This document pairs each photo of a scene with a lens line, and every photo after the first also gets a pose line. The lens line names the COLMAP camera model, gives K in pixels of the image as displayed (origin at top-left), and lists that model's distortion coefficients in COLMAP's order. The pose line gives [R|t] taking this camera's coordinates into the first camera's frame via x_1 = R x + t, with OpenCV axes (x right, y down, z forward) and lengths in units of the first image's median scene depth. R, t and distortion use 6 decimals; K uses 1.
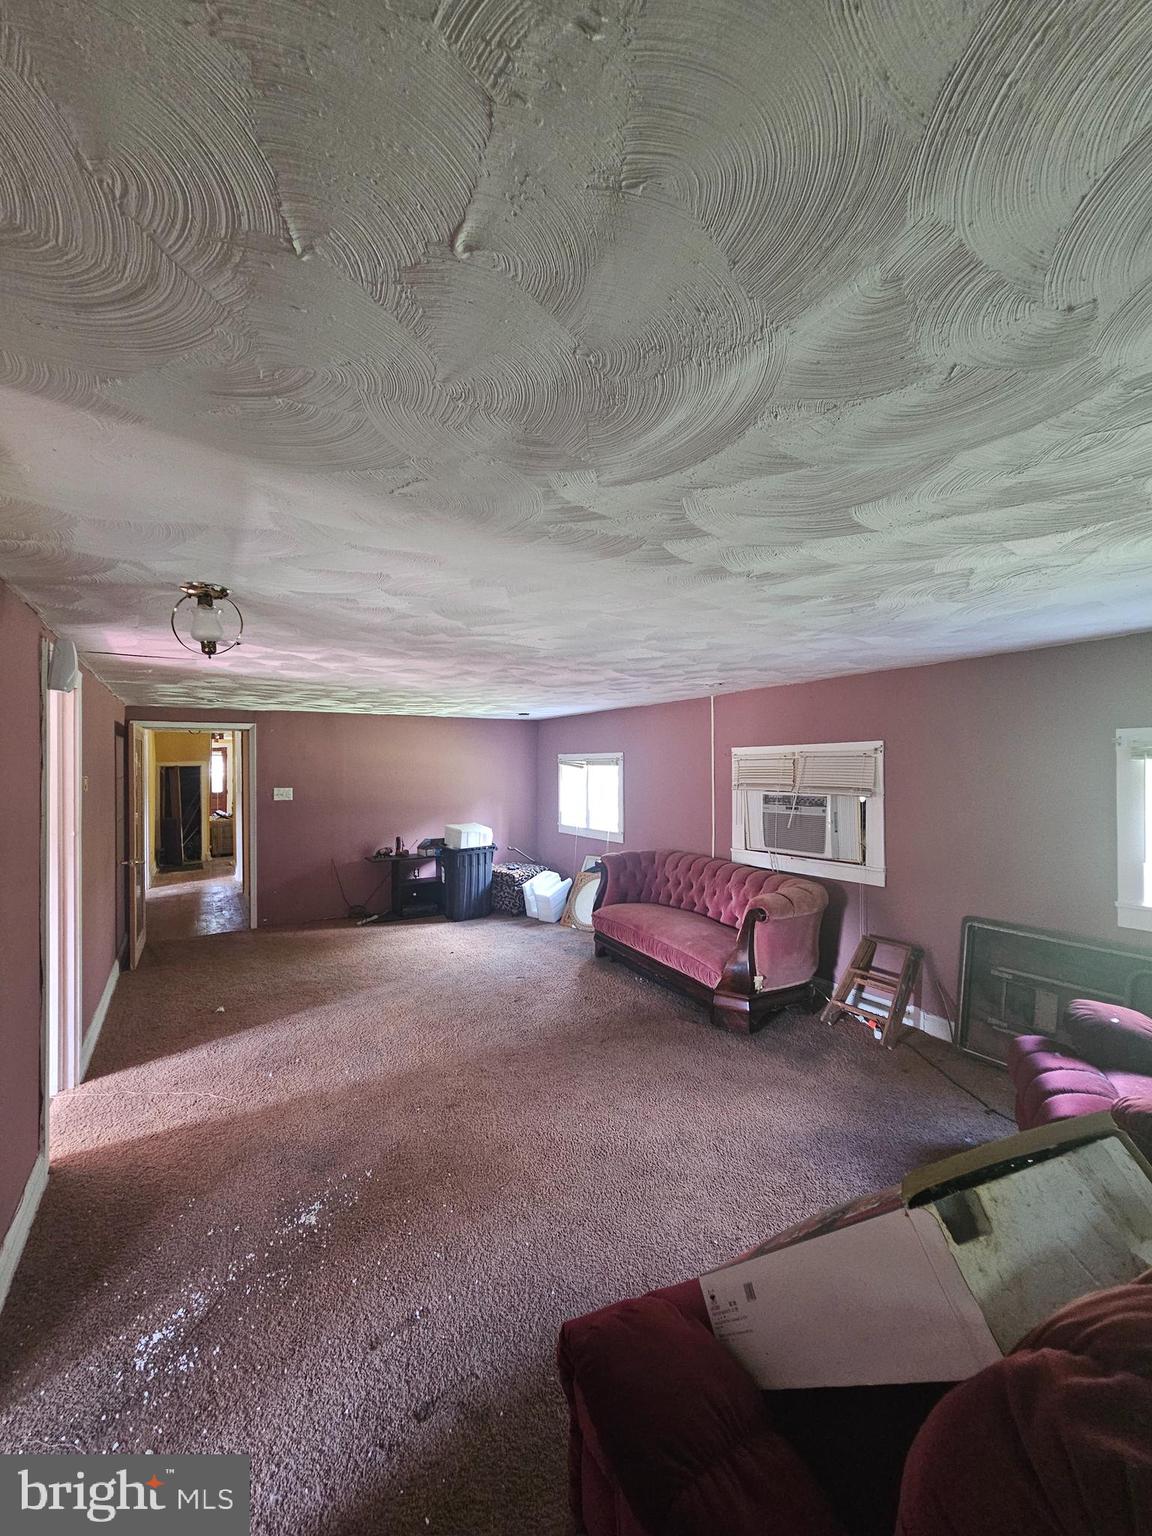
lens RADIAL K [[631.1, 0, 566.6], [0, 631.1, 764.3], [0, 0, 1]] dist [-0.001897, -0.000023]
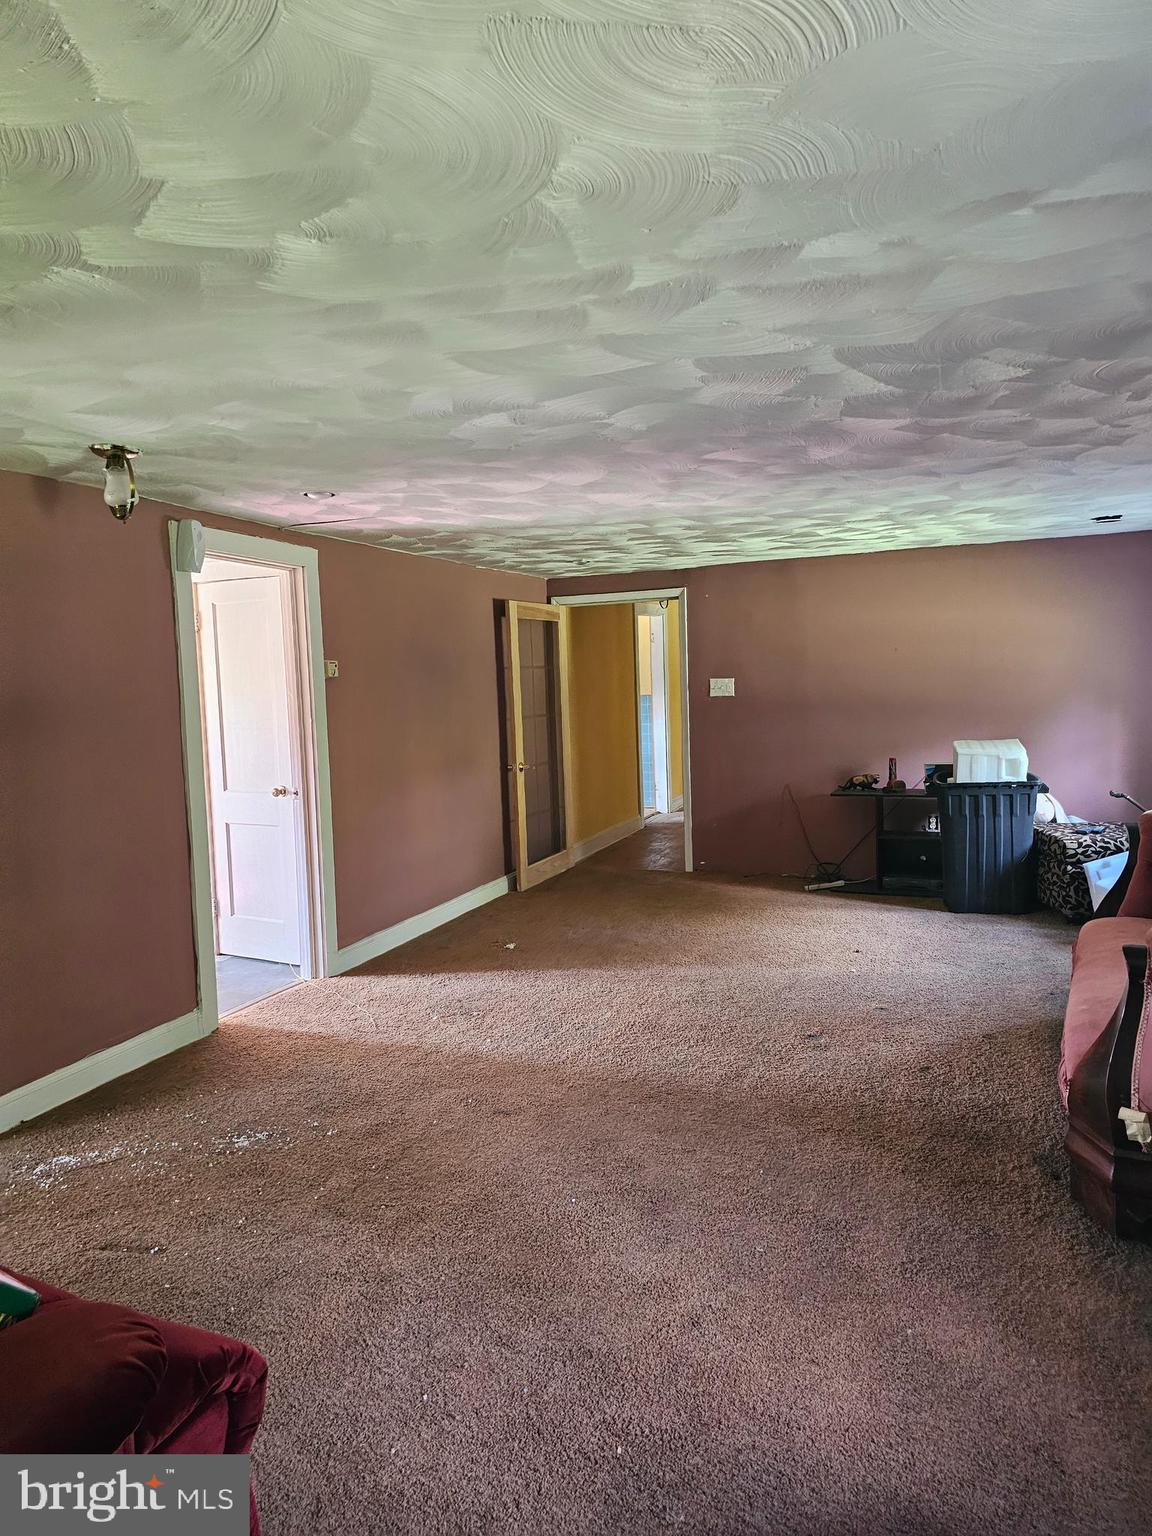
lens RADIAL K [[1034.3, 0, 576.0], [0, 1034.3, 768.0], [0, 0, 1]] dist [0.031821, -0.003301]
pose [[0.593622, 0.054913, -0.802868, 0.518443], [0.033146, 0.995154, 0.092572, 0.035175], [0.804061, -0.081565, 0.588925, 0.276588]]
